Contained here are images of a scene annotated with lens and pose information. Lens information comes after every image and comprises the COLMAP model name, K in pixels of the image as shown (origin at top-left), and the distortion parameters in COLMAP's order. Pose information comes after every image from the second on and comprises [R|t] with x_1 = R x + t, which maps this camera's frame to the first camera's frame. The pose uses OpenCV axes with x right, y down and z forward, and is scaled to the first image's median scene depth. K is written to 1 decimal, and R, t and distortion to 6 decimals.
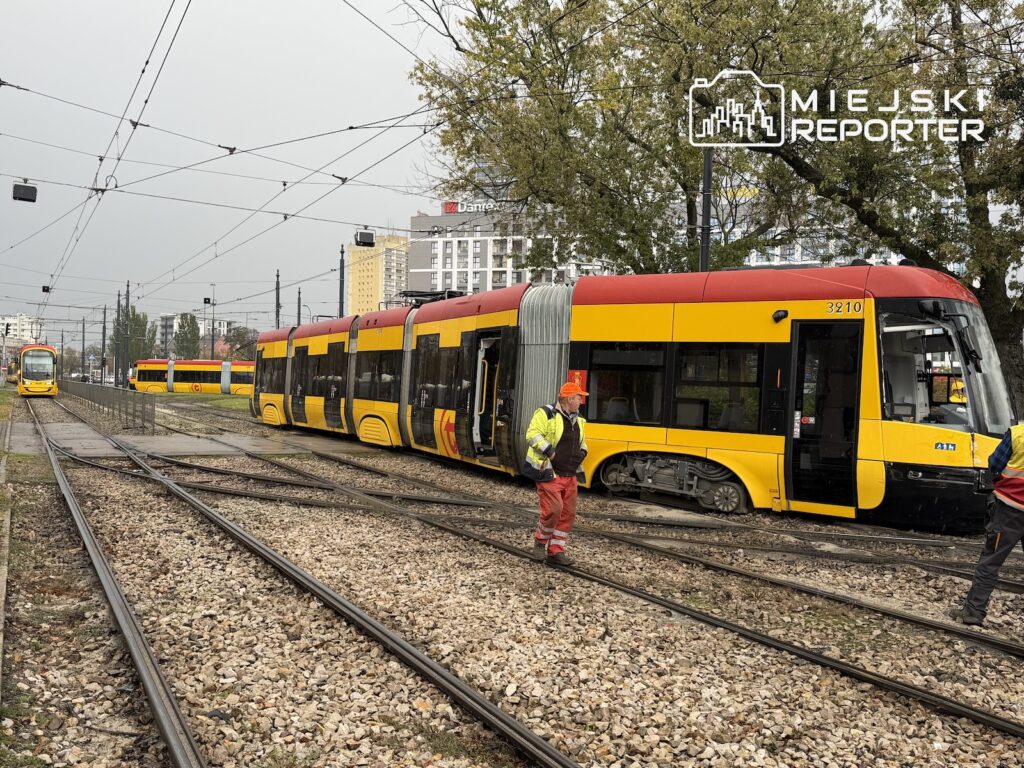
lens RADIAL K [[1026.7, 0, 536.3], [0, 1026.7, 381.9], [0, 0, 1]] dist [0.218064, -0.396696]
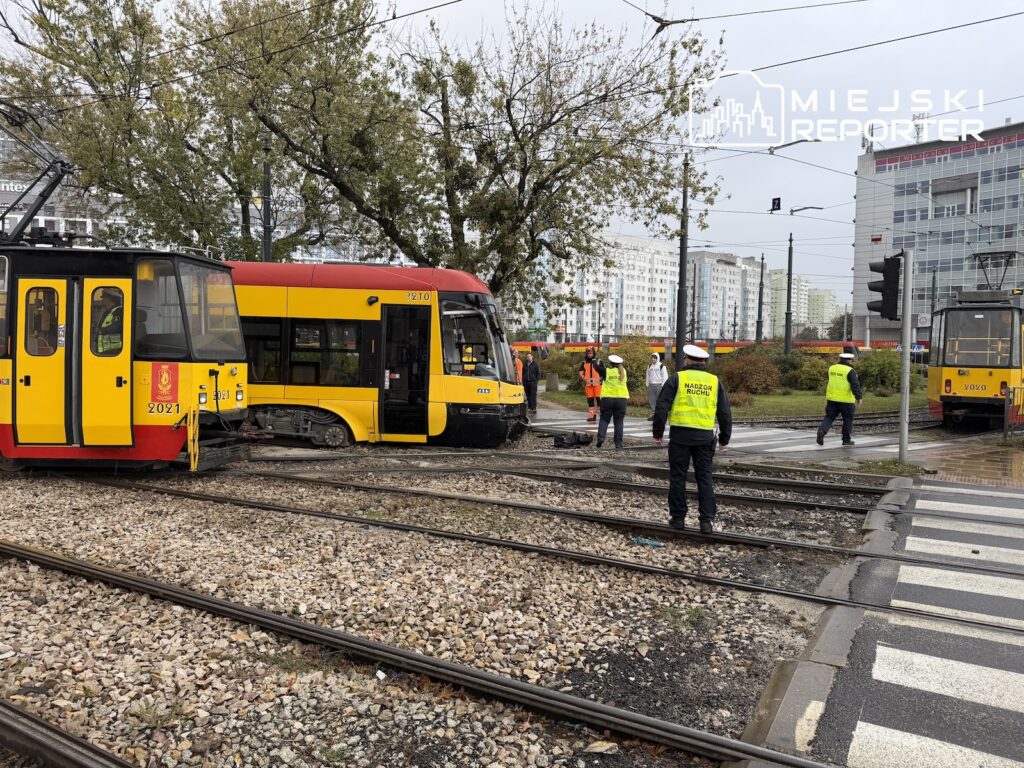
lens RADIAL K [[739.2, 0, 511.9], [0, 739.2, 380.4], [0, 0, 1]] dist [0.181568, -0.240697]
pose [[0.835641, -0.029678, 0.548474, -0.159708], [0.003633, 0.998816, 0.048511, -0.005620], [-0.549264, -0.038545, 0.834759, 0.078798]]
